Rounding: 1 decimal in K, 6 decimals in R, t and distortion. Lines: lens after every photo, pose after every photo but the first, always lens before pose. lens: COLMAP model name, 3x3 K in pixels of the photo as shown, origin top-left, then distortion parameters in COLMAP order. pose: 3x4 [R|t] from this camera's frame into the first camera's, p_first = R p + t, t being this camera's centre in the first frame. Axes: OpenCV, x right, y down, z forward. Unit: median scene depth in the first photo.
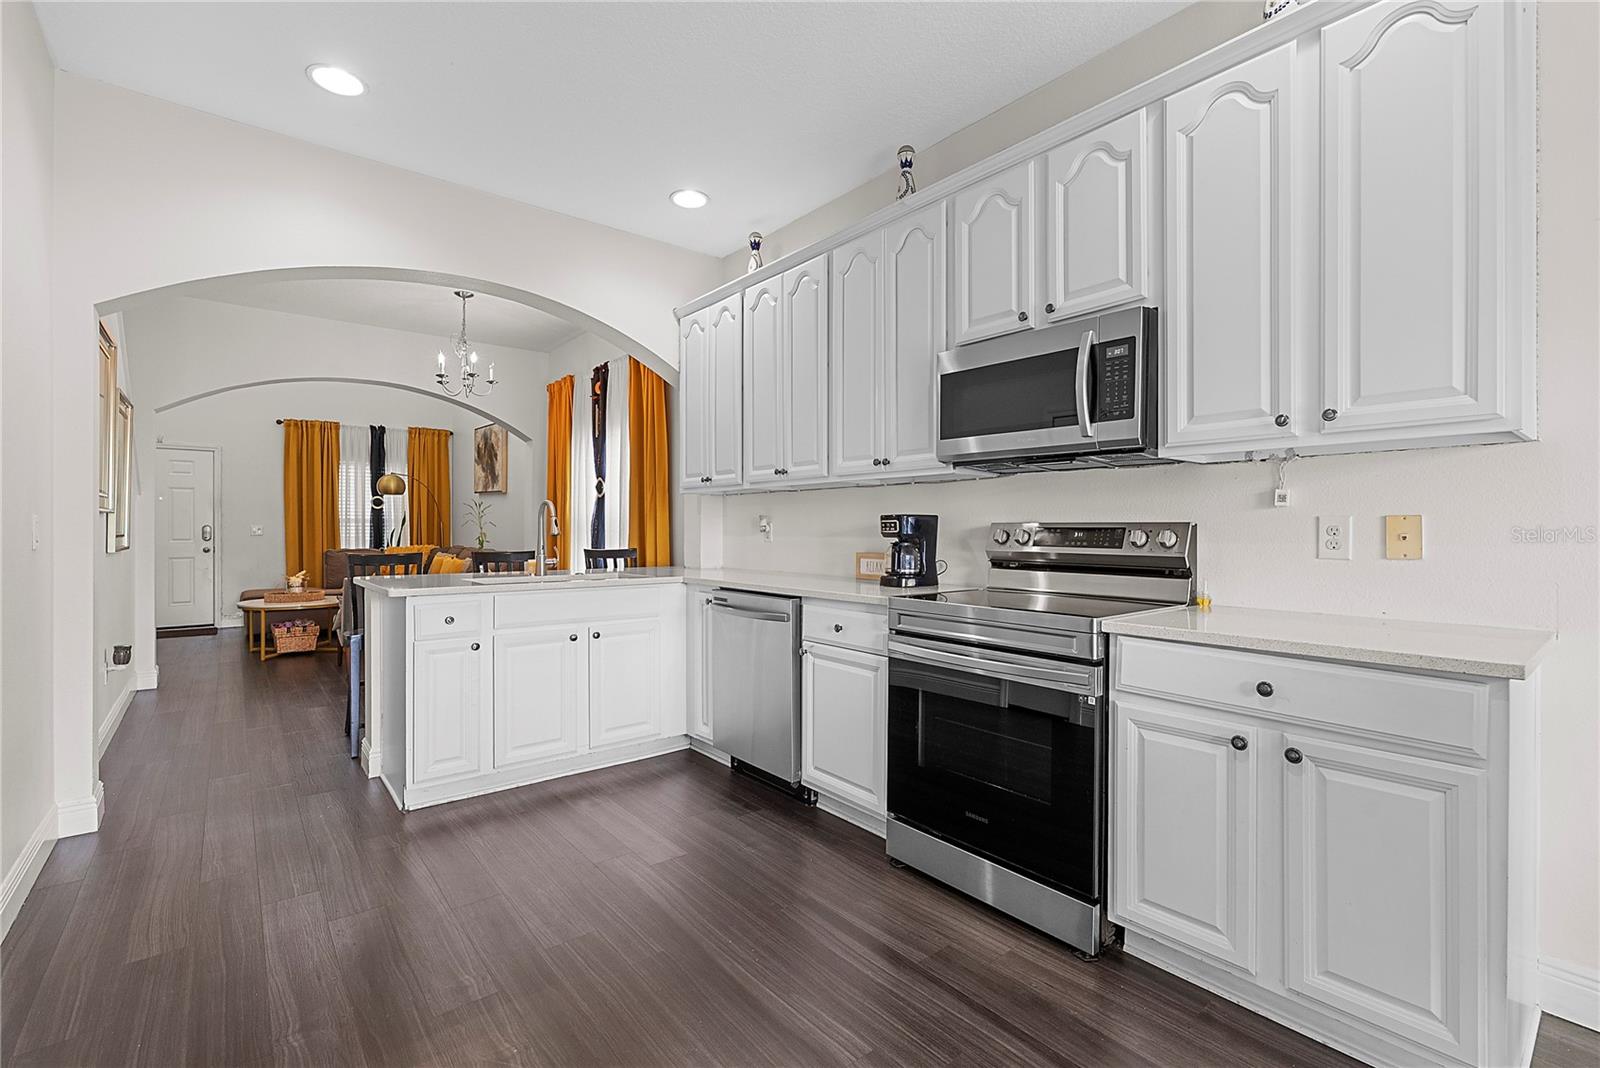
lens RADIAL K [[710.5, 0, 805.7], [0, 710.5, 529.7], [0, 0, 1]] dist [-0.001378, 0.000176]
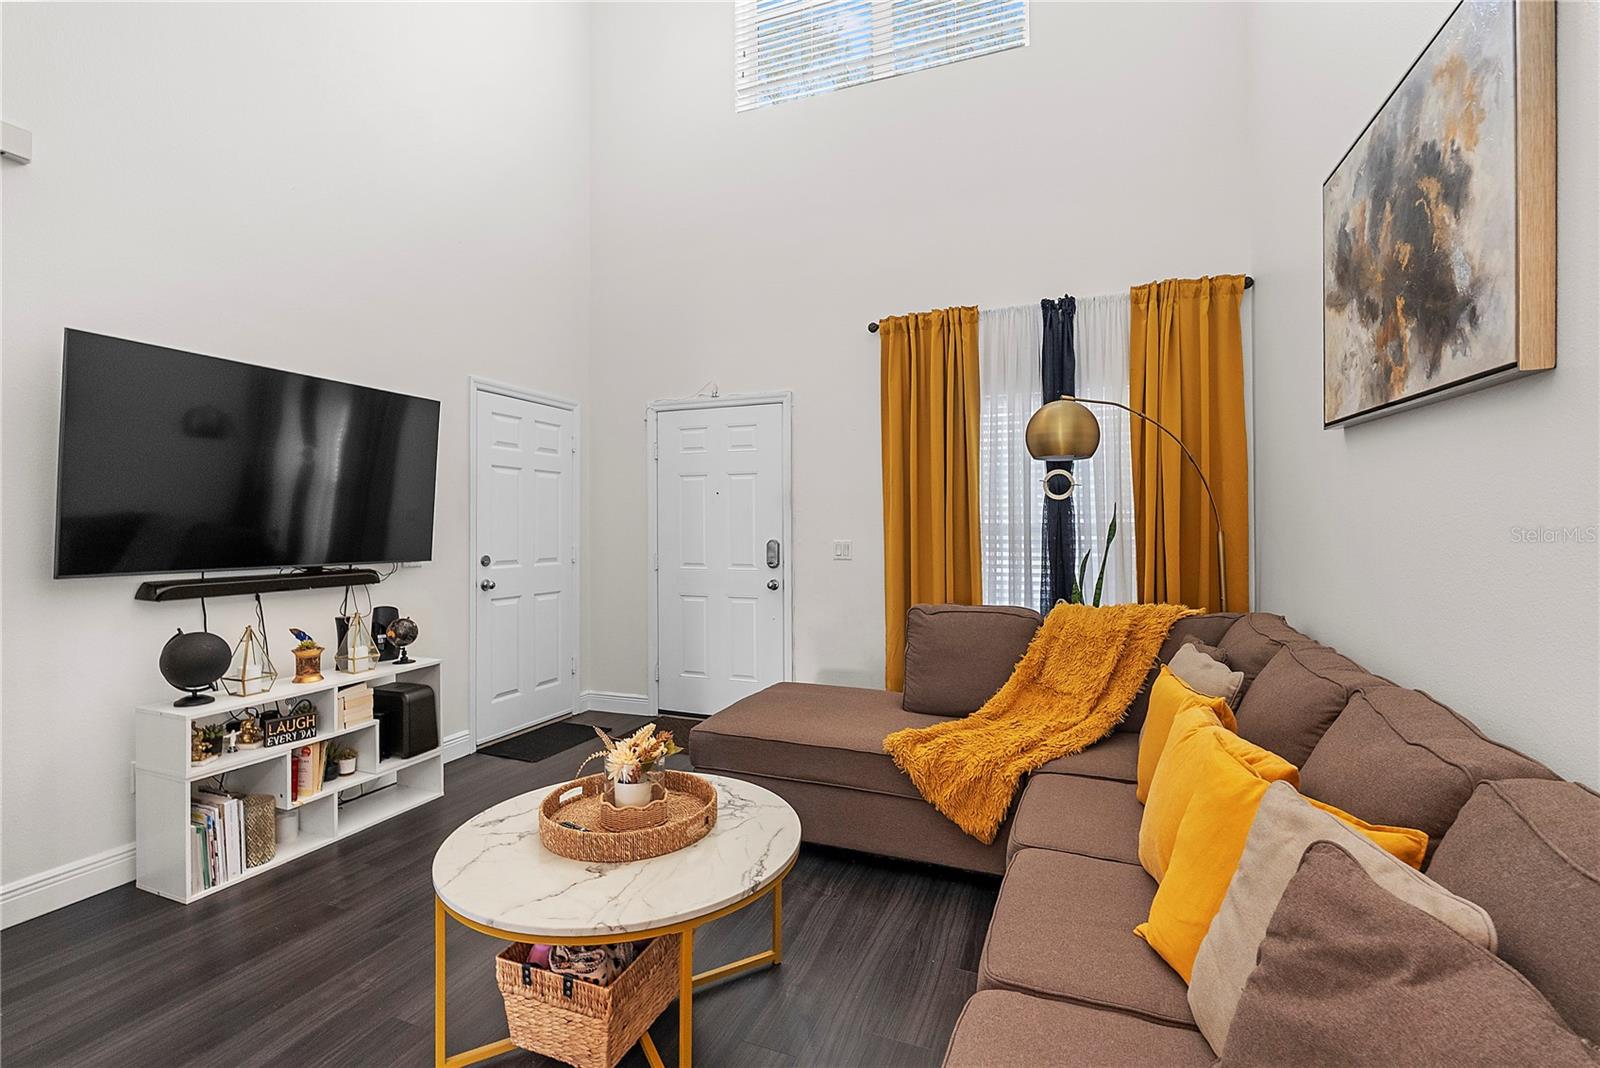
lens RADIAL K [[710.5, 0, 804.9], [0, 710.5, 525.2], [0, 0, 1]] dist [-0.001378, 0.000176]
pose [[0.486701, -0.002448, -0.873565, -0.320001], [0.004103, 0.999991, -0.000517, -0.015715], [0.873559, -0.003333, 0.486707, 0.681200]]
